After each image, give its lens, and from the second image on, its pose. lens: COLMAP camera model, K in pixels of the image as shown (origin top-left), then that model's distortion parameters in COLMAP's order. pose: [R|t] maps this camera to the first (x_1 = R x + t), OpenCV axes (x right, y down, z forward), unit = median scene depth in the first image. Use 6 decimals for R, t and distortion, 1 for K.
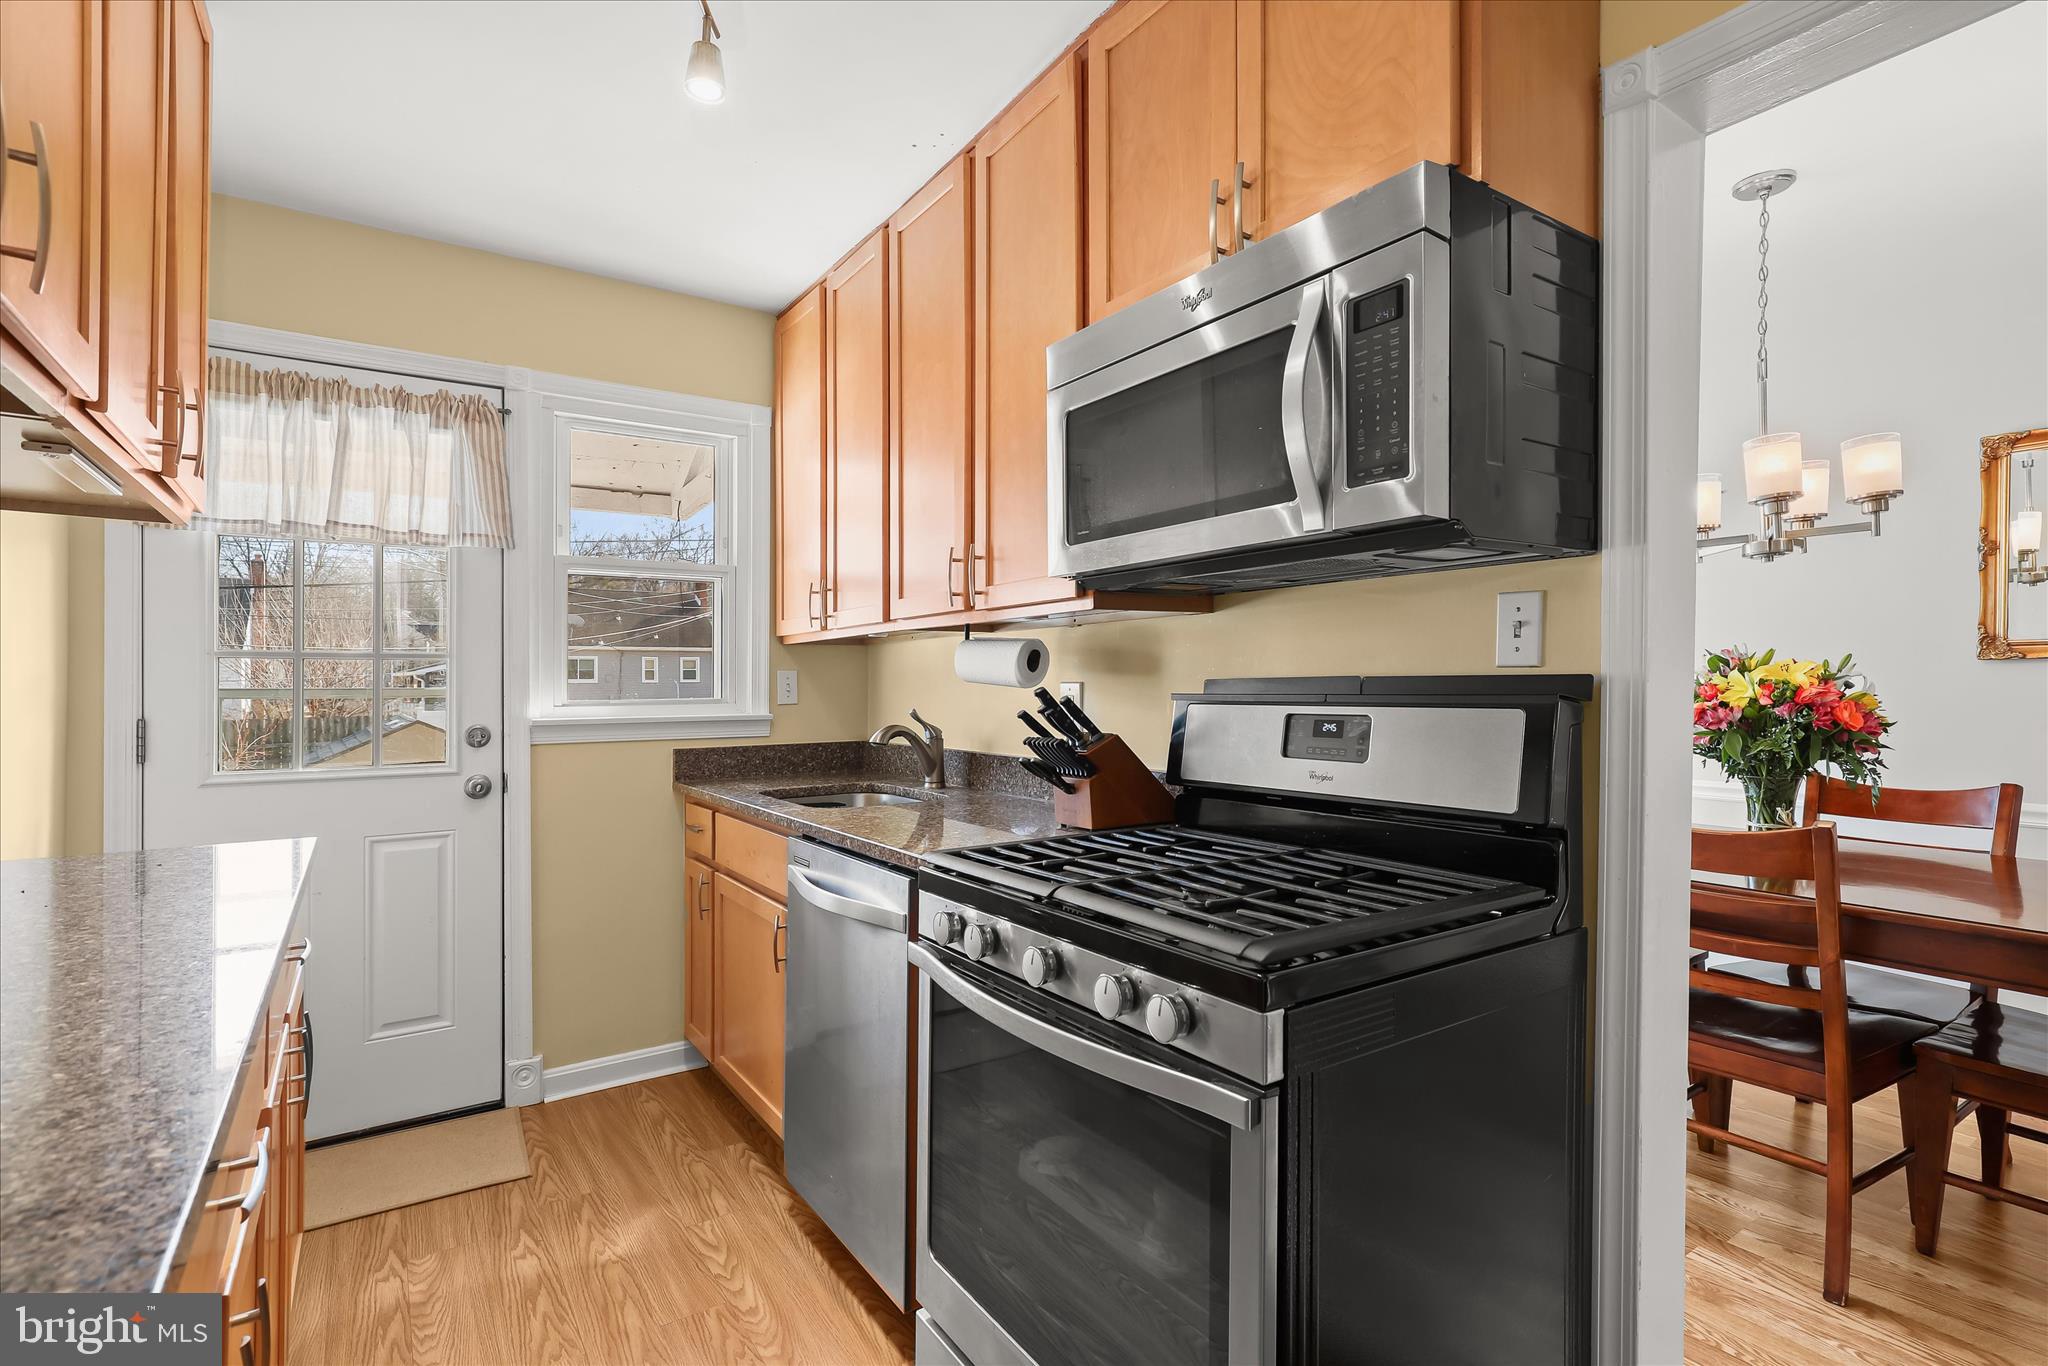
lens RADIAL K [[988.3, 0, 1046.3], [0, 988.3, 636.1], [0, 0, 1]] dist [-0.014501, 0.003877]
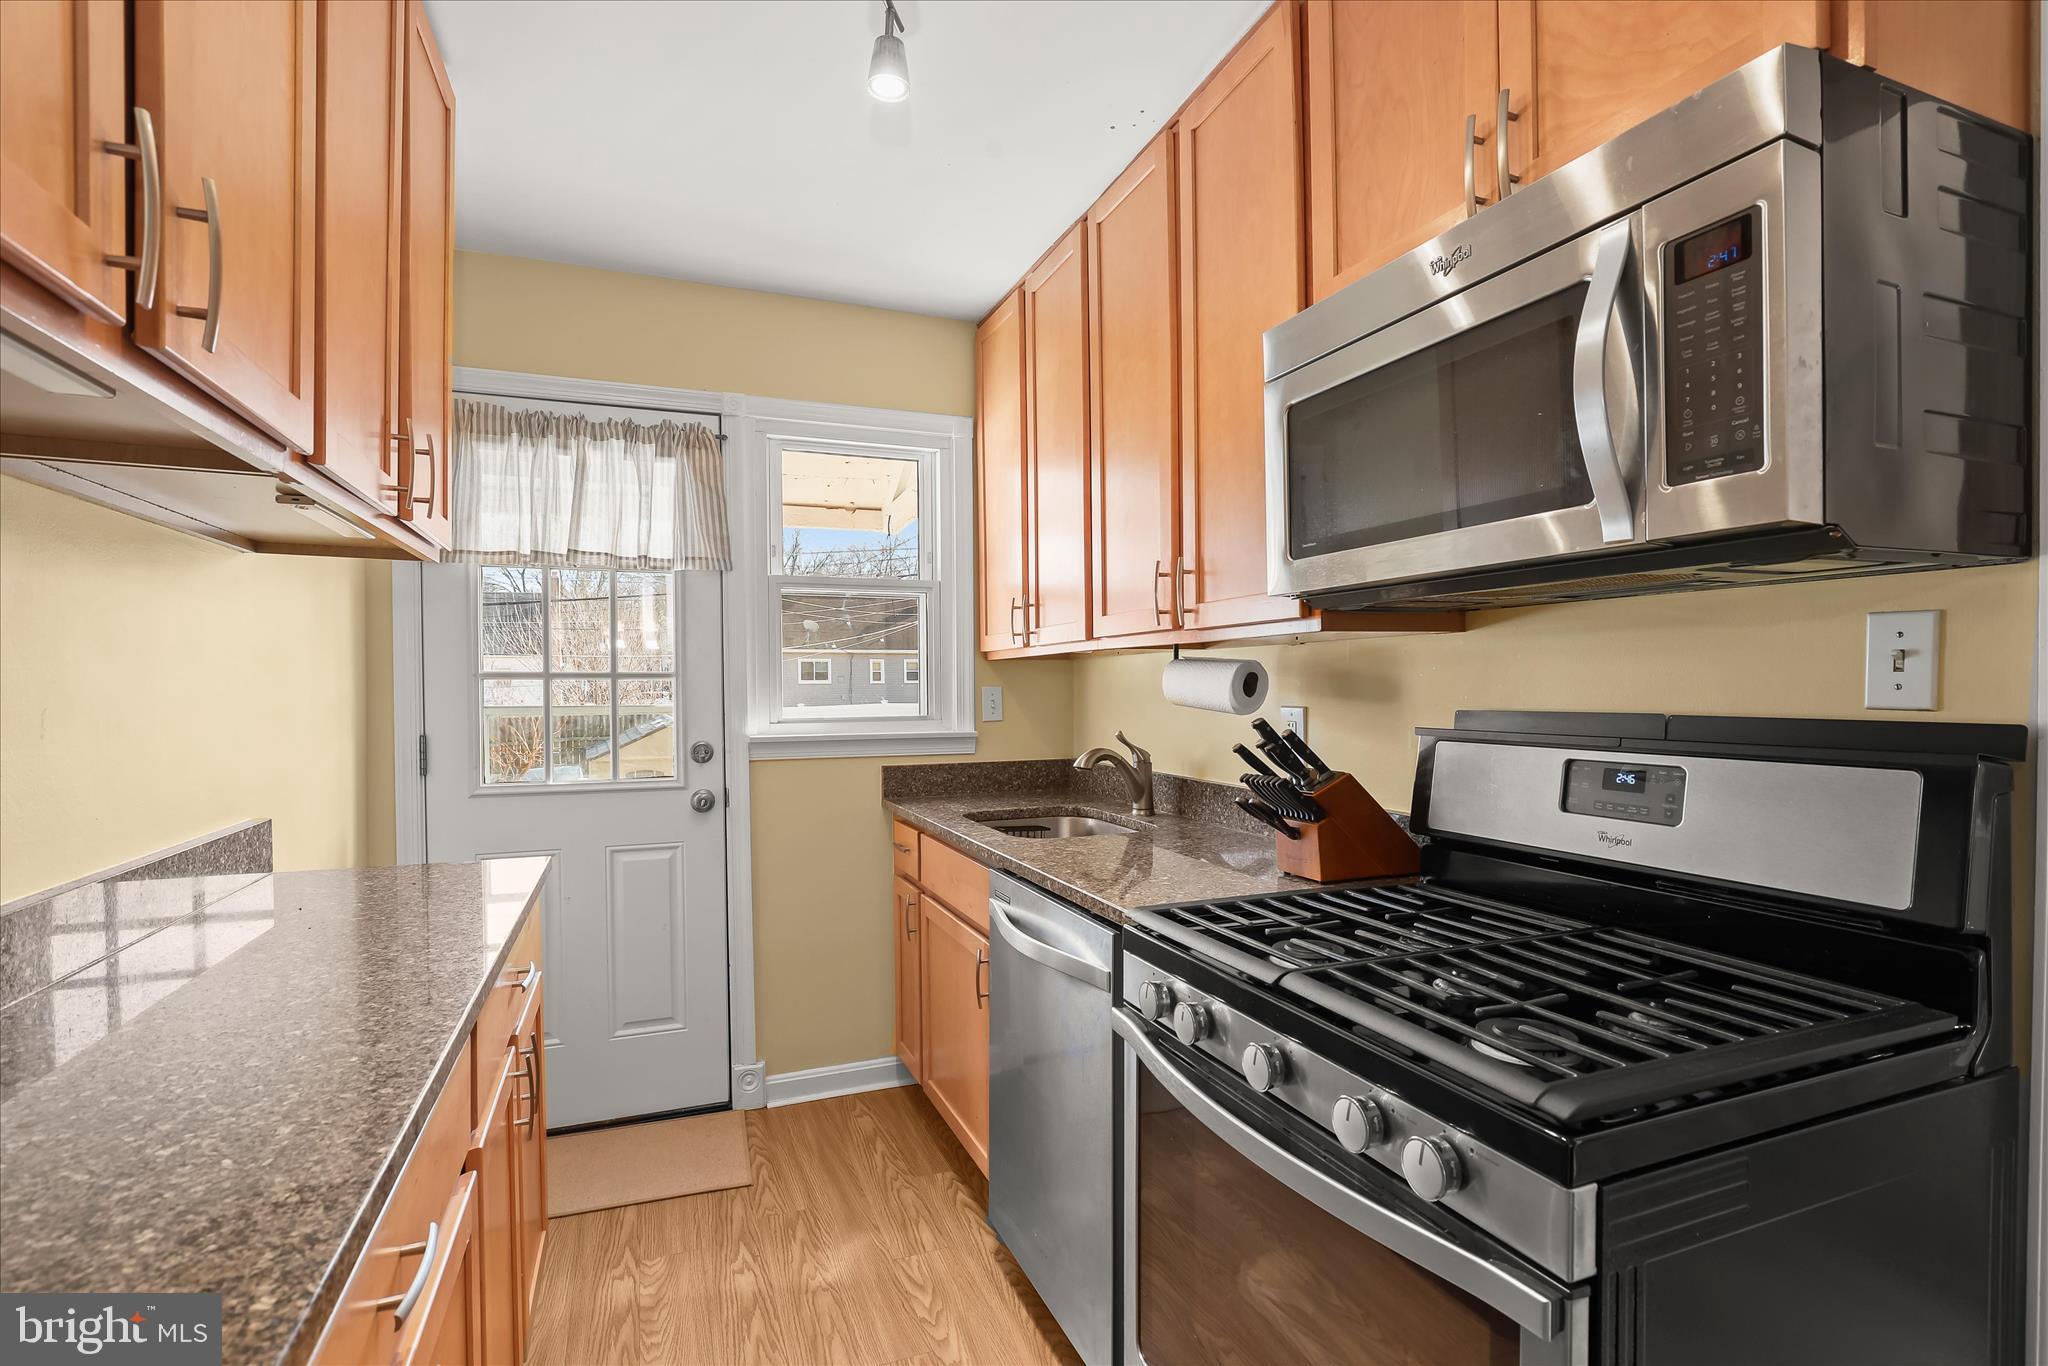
lens RADIAL K [[988.3, 0, 1032.4], [0, 988.3, 659.7], [0, 0, 1]] dist [-0.014501, 0.003877]
pose [[0.974875, -0.004241, -0.222711, -0.006473], [0.009875, 0.999659, 0.024188, -0.023753], [0.222532, -0.025780, 0.974584, 0.083736]]
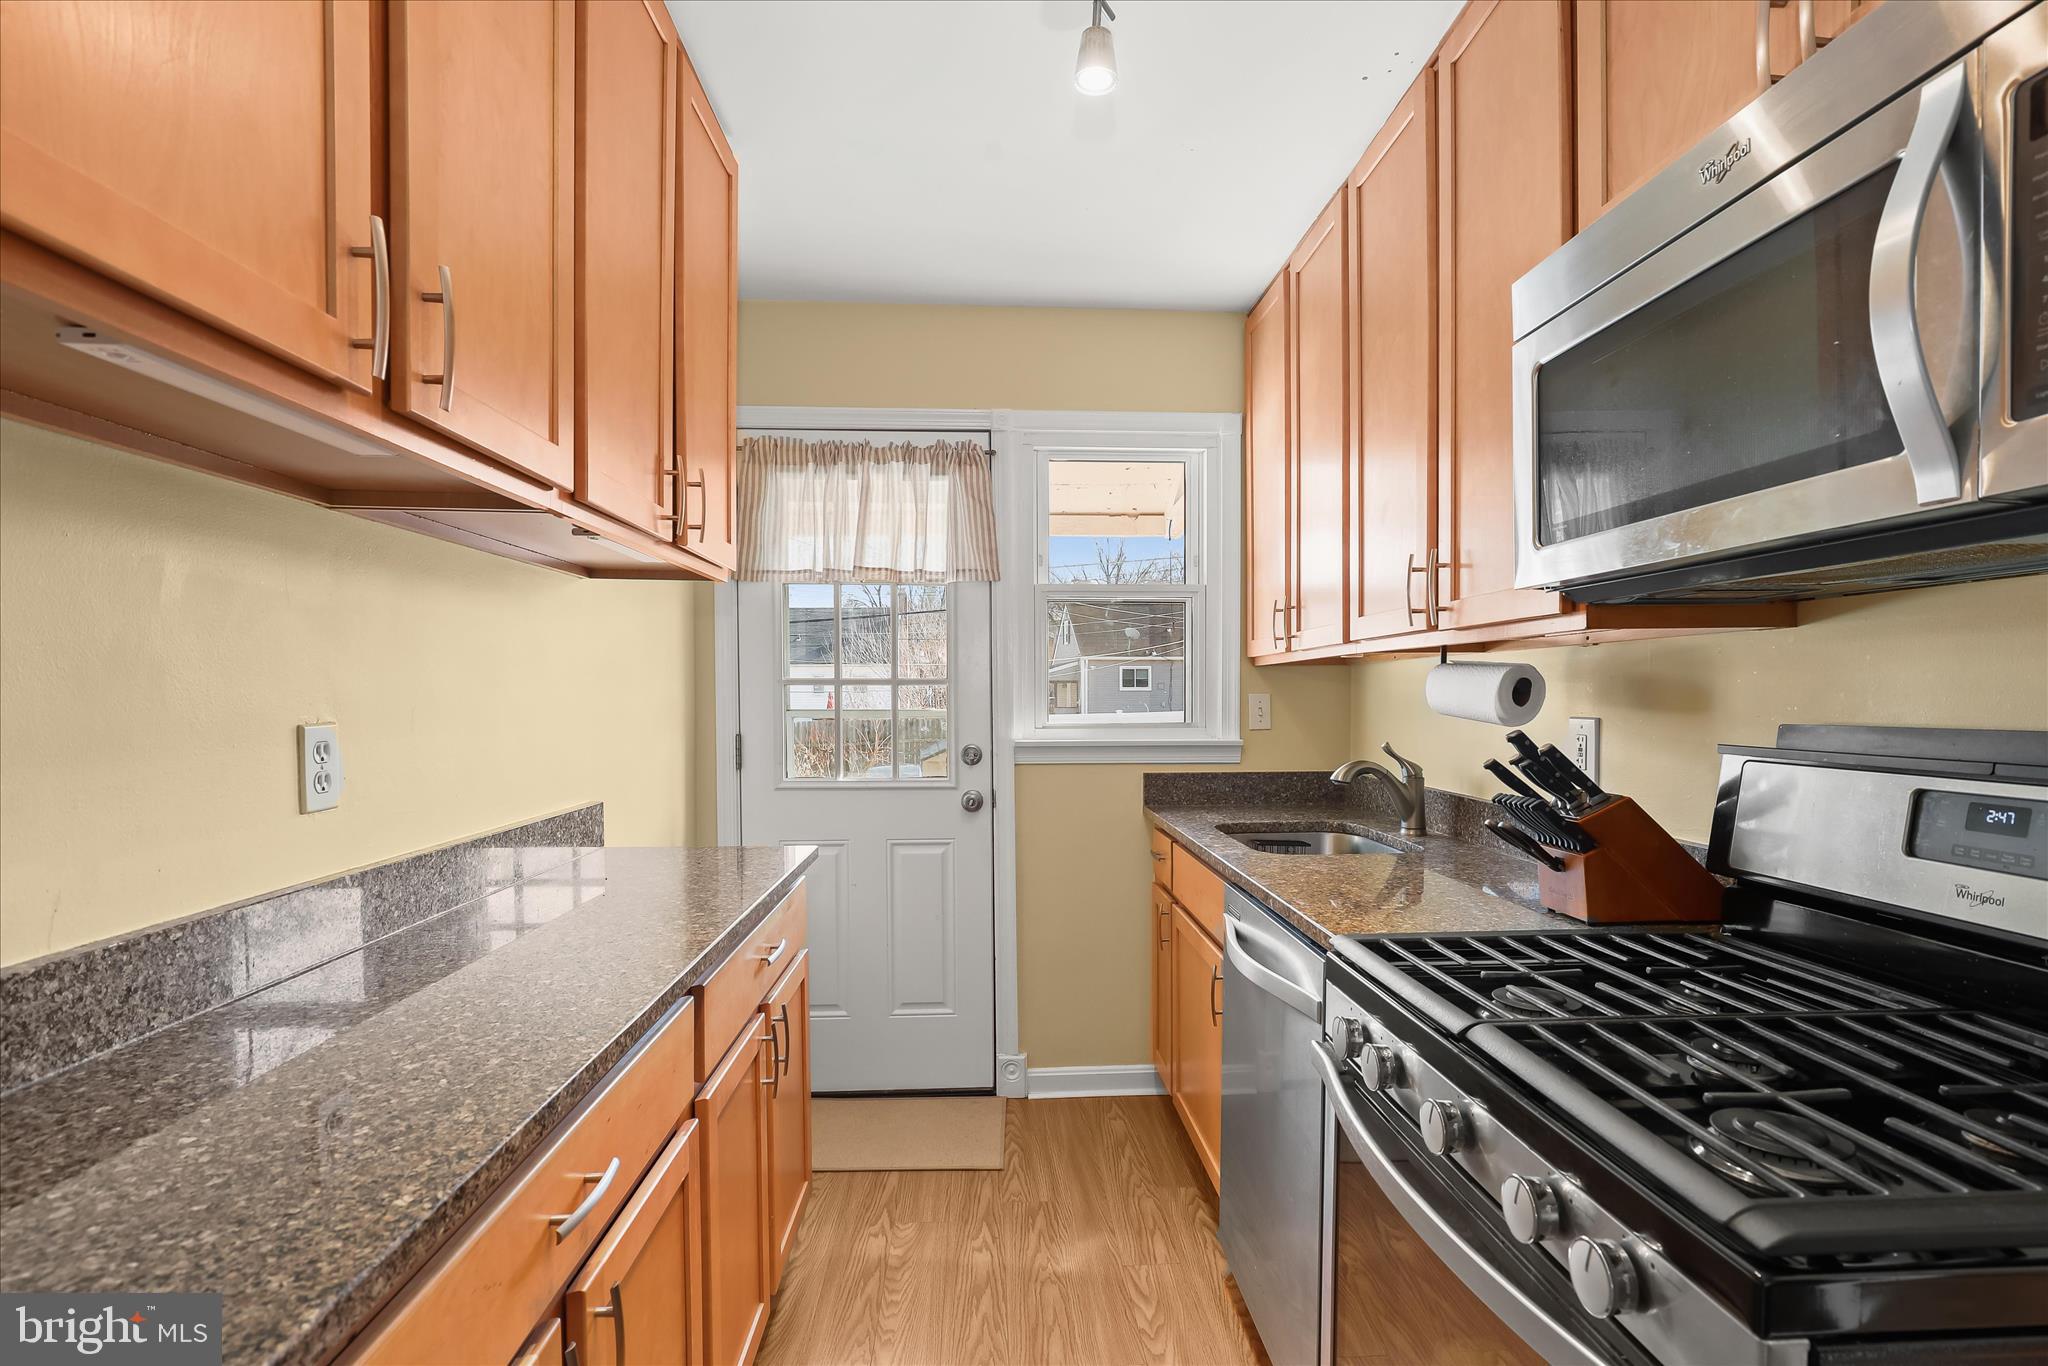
lens RADIAL K [[988.3, 0, 1033.6], [0, 988.3, 685.2], [0, 0, 1]] dist [-0.014501, 0.003877]
pose [[0.850912, 0.001221, -0.525308, 0.075559], [0.021580, 0.999072, 0.037278, -0.020098], [0.524866, -0.043056, 0.850095, 0.136595]]
